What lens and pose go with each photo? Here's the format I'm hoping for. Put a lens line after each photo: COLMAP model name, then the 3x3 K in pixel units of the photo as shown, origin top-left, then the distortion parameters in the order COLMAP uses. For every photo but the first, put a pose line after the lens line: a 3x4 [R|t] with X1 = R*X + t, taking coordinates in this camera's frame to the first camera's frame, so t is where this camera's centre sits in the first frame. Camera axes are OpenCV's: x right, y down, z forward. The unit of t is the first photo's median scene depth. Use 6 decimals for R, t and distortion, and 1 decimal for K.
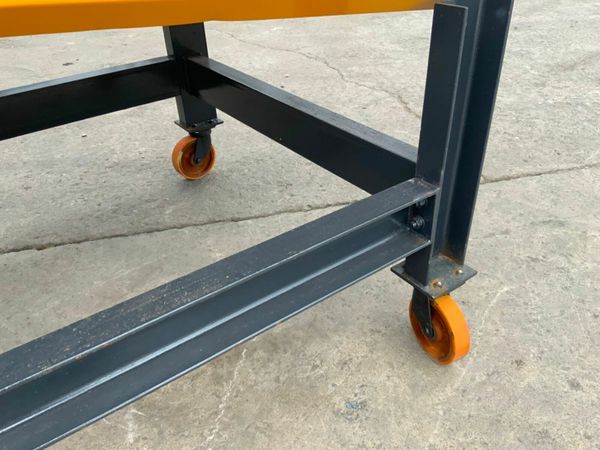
lens RADIAL K [[503.7, 0, 299.3], [0, 503.7, 224.7], [0, 0, 1]] dist [0.004019, 0.033297]
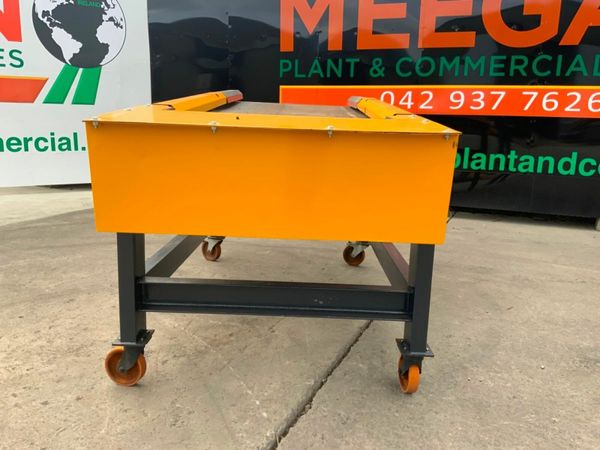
lens RADIAL K [[503.7, 0, 298.0], [0, 503.7, 225.6], [0, 0, 1]] dist [0.004019, 0.033297]
pose [[-0.607600, 0.171348, -0.775540, 0.596292], [-0.455999, 0.724225, 0.517264, -0.670376], [0.650298, 0.667935, -0.361905, 0.845885]]
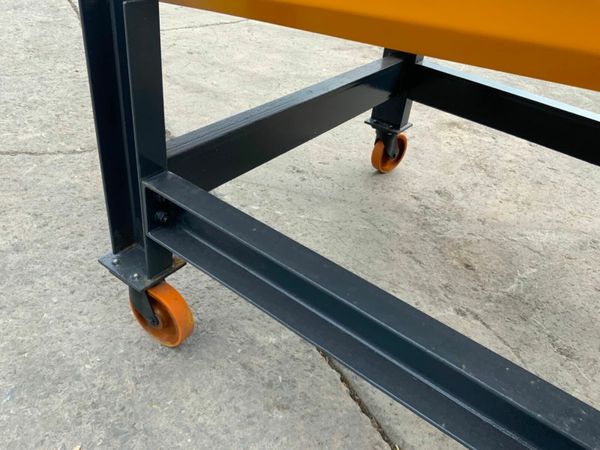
lens RADIAL K [[503.7, 0, 300.6], [0, 503.7, 221.6], [0, 0, 1]] dist [0.004019, 0.033297]
pose [[-0.278844, -0.551900, 0.785909, -0.553560], [0.453058, 0.645971, 0.614377, -0.412276], [-0.846749, 0.527378, 0.069918, 0.622978]]
